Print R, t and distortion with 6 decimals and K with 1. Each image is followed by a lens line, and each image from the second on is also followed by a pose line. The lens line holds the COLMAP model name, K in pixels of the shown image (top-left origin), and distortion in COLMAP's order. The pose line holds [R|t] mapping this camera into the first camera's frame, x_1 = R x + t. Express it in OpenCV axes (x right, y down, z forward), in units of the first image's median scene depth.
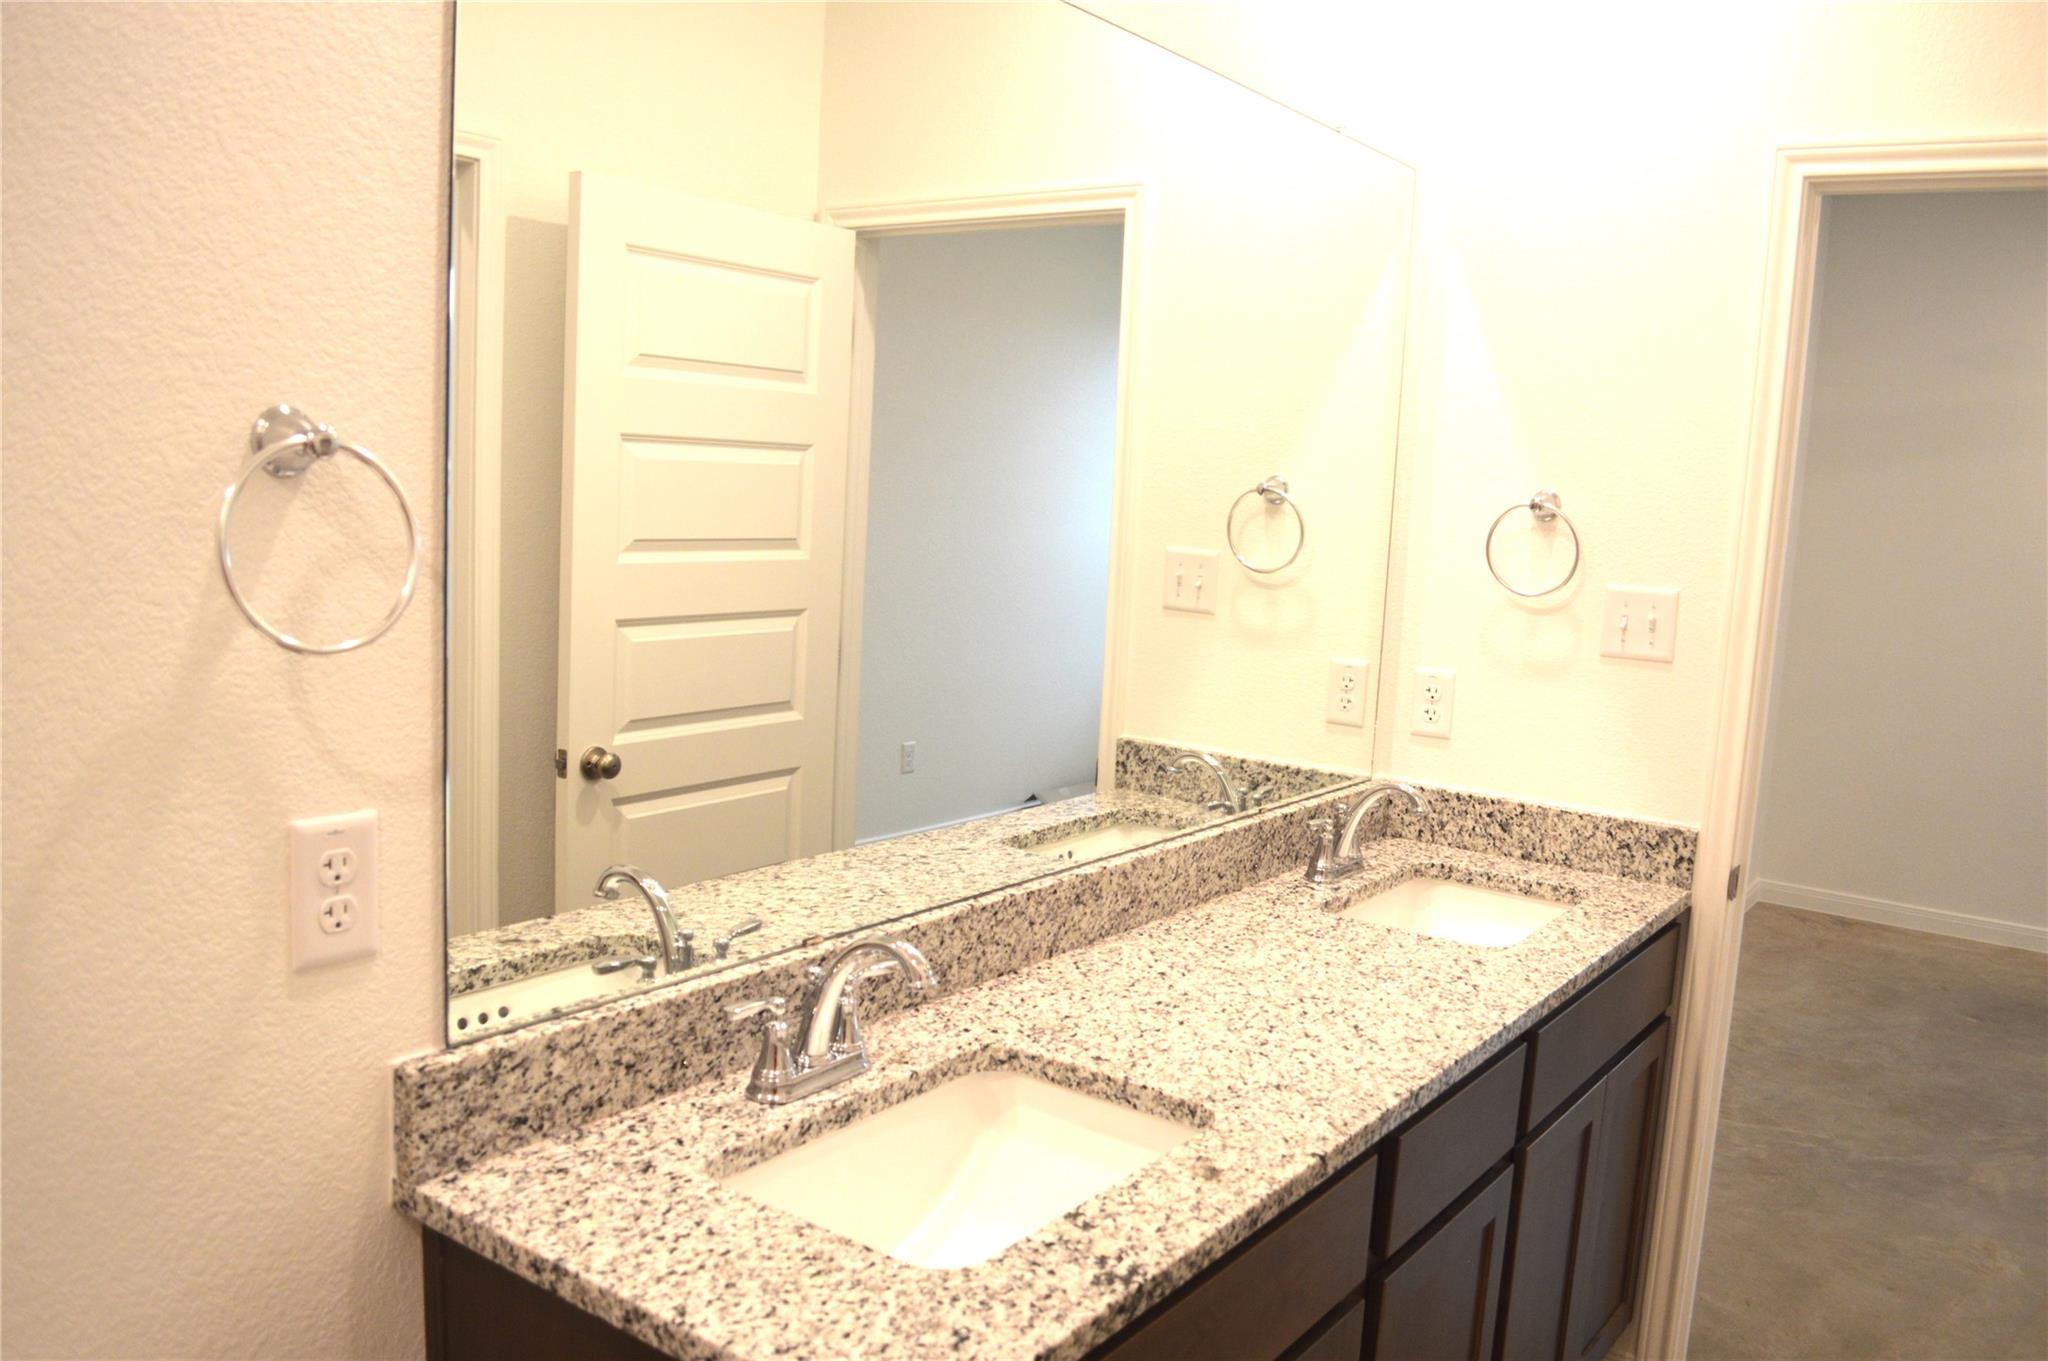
lens RADIAL K [[1669.2, 0, 1024.0], [0, 1669.2, 680.5], [0, 0, 1]] dist [-0.057133, 0.002407]
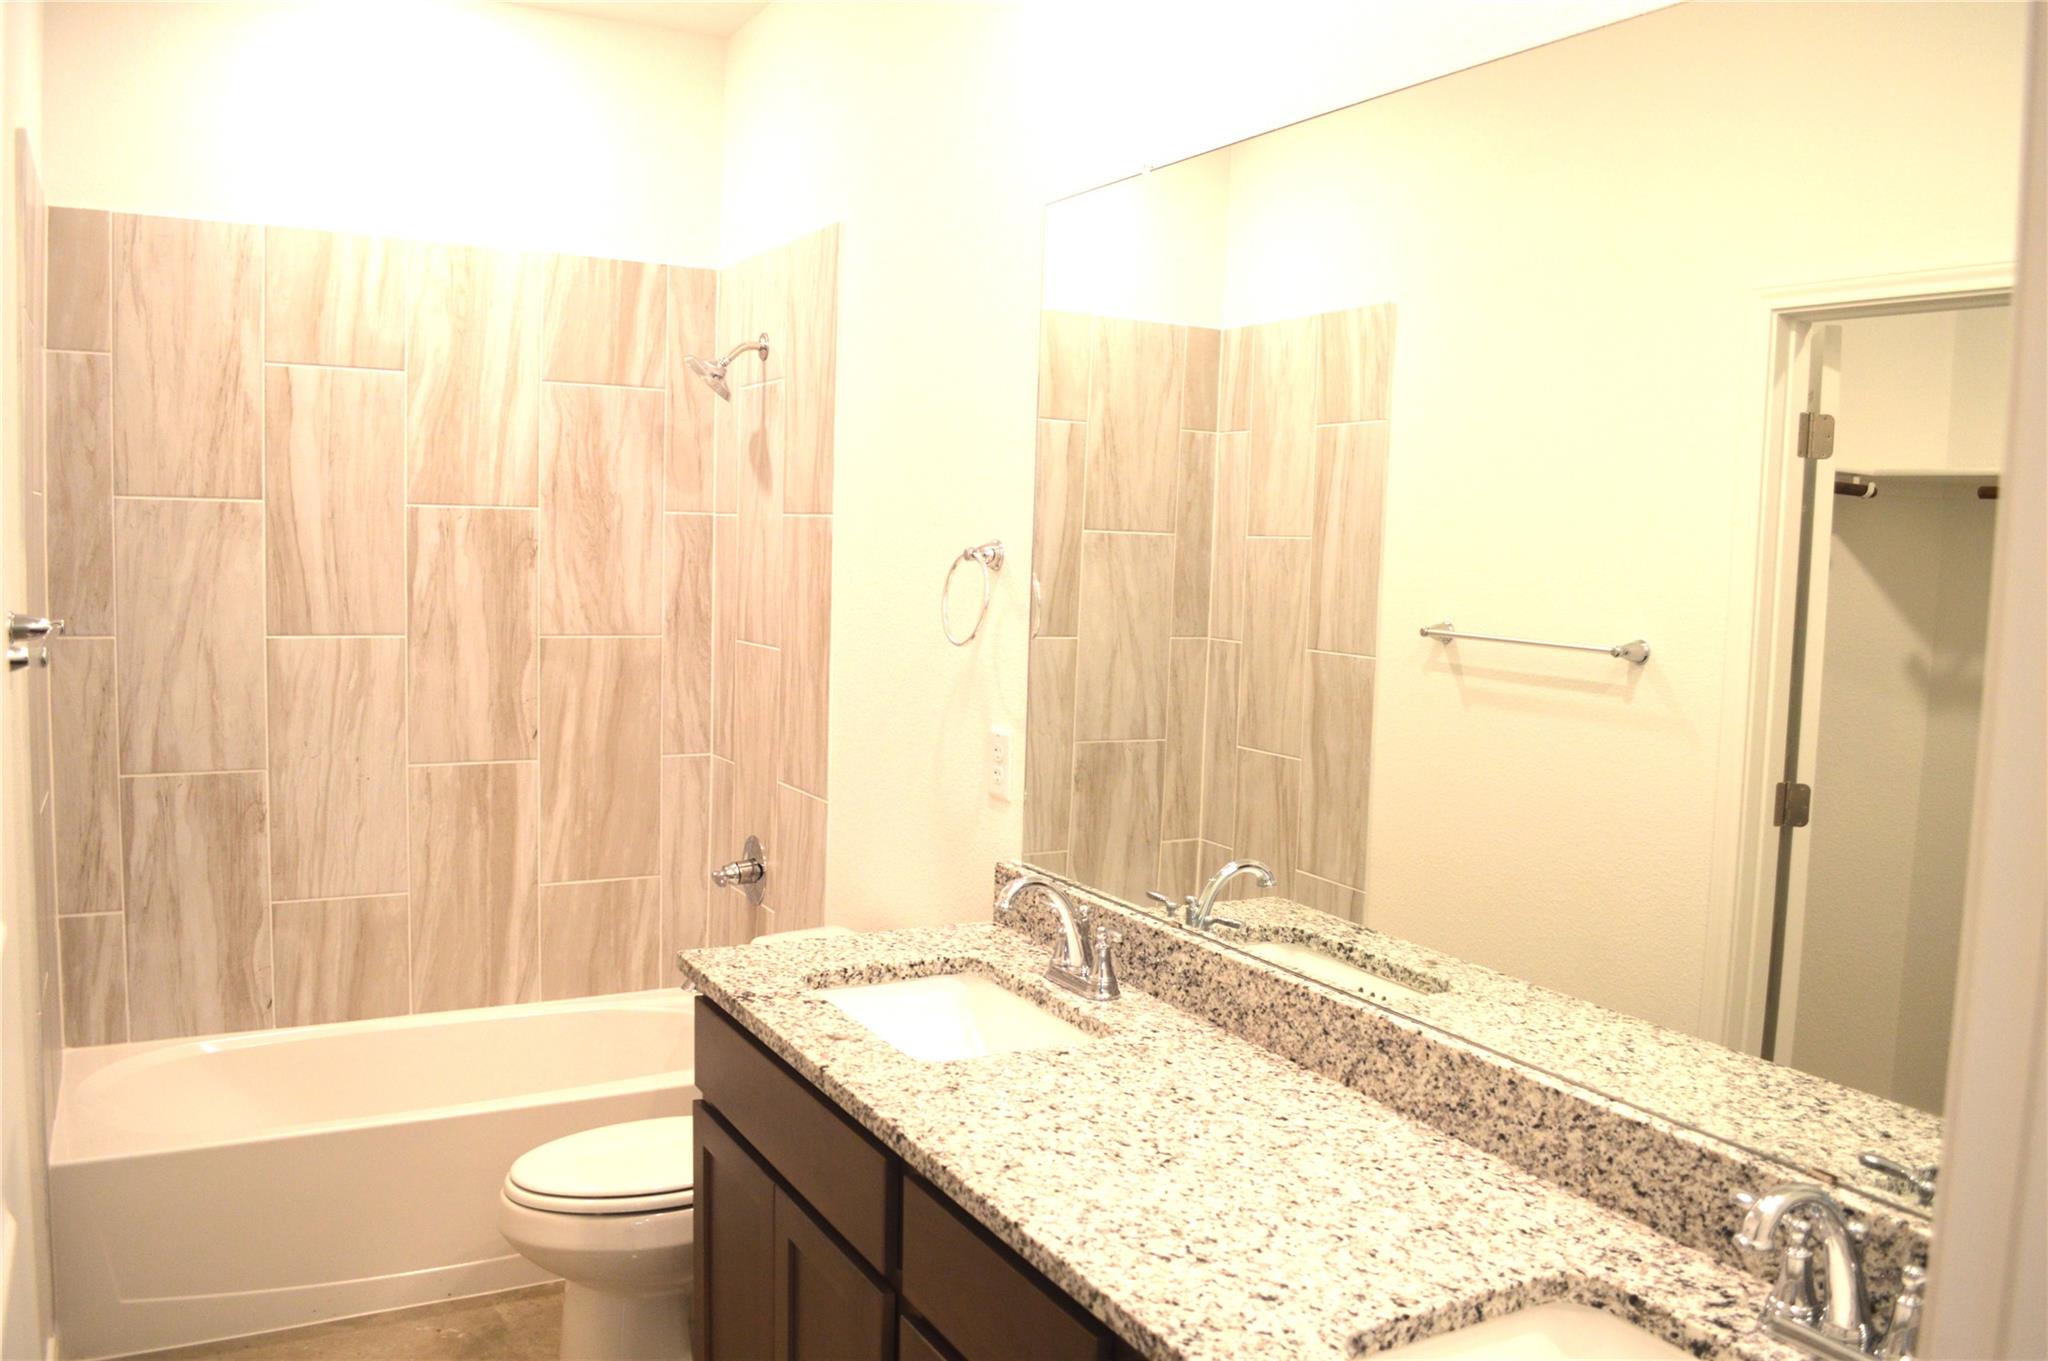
lens RADIAL K [[1549.8, 0, 1024.0], [0, 1549.8, 680.5], [0, 0, 1]] dist [-0.066119, -0.003702]
pose [[-0.419389, 0.007175, -0.907778, 0.900640], [-0.173484, 0.980906, 0.087901, -0.104184], [0.891076, 0.194350, -0.410136, 1.186398]]
